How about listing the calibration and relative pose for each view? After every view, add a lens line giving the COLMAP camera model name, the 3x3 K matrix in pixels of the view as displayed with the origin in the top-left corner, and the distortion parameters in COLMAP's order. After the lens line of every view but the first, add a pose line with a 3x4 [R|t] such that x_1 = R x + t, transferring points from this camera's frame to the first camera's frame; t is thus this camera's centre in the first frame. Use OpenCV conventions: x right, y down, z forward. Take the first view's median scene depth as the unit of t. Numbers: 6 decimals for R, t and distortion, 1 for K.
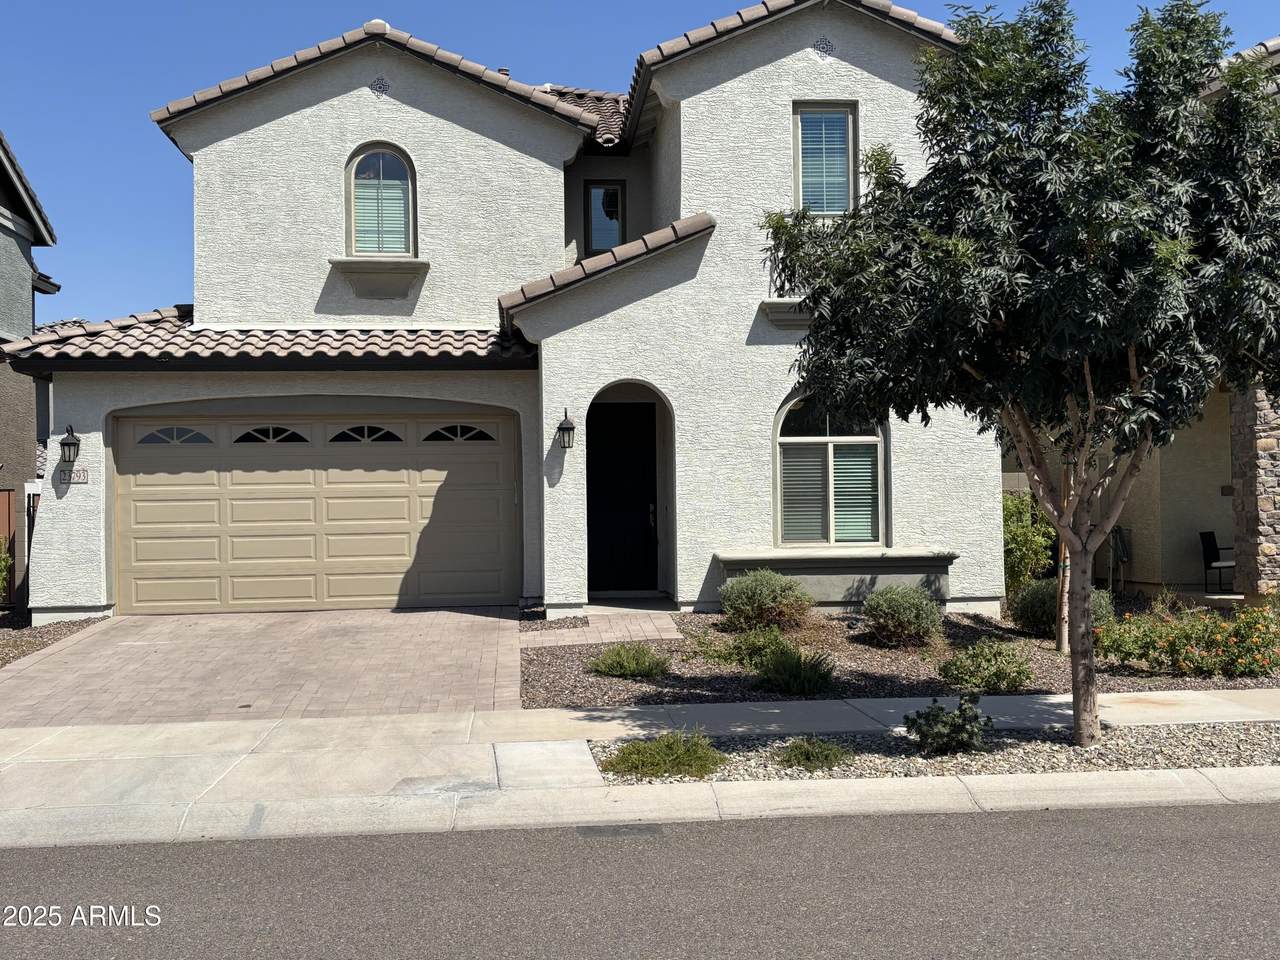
lens RADIAL K [[1402.8, 0, 640.0], [0, 1402.8, 480.0], [0, 0, 1]] dist [0.069959, -0.026446]
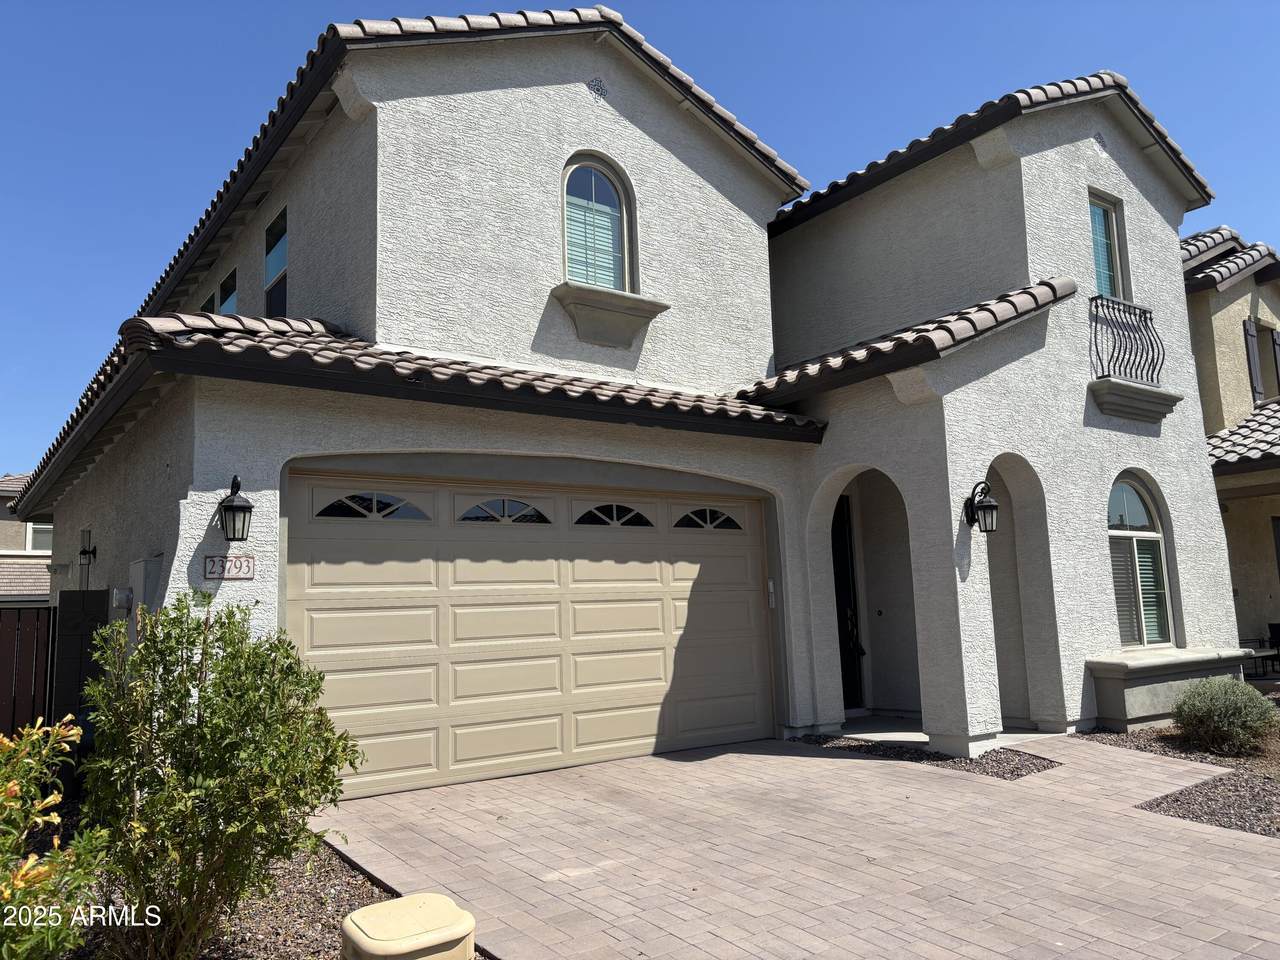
lens RADIAL K [[963.3, 0, 637.4], [0, 963.3, 475.9], [0, 0, 1]] dist [0.106031, -0.186134]
pose [[0.856644, 0.058817, 0.512544, -0.464342], [0.011944, 0.990953, -0.133680, 0.015660], [-0.515770, 0.120638, 0.848191, 0.579762]]
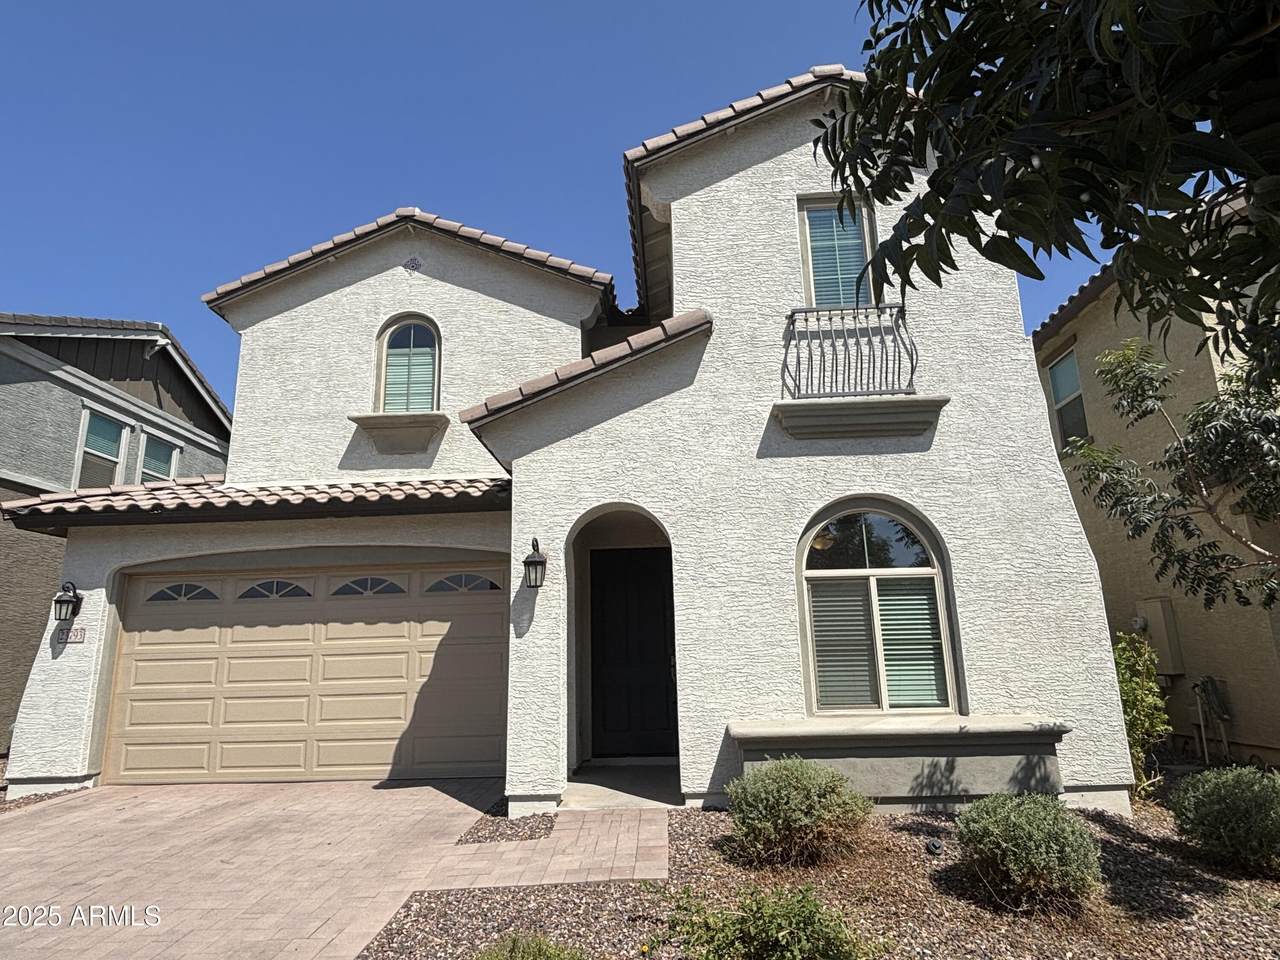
lens RADIAL K [[743.1, 0, 636.6], [0, 743.1, 475.6], [0, 0, 1]] dist [0.039445, -0.045399]
pose [[0.990143, -0.043356, -0.133179, 0.059565], [0.013356, 0.975776, -0.218362, 0.007663], [0.139420, 0.214431, 0.966738, 0.535215]]
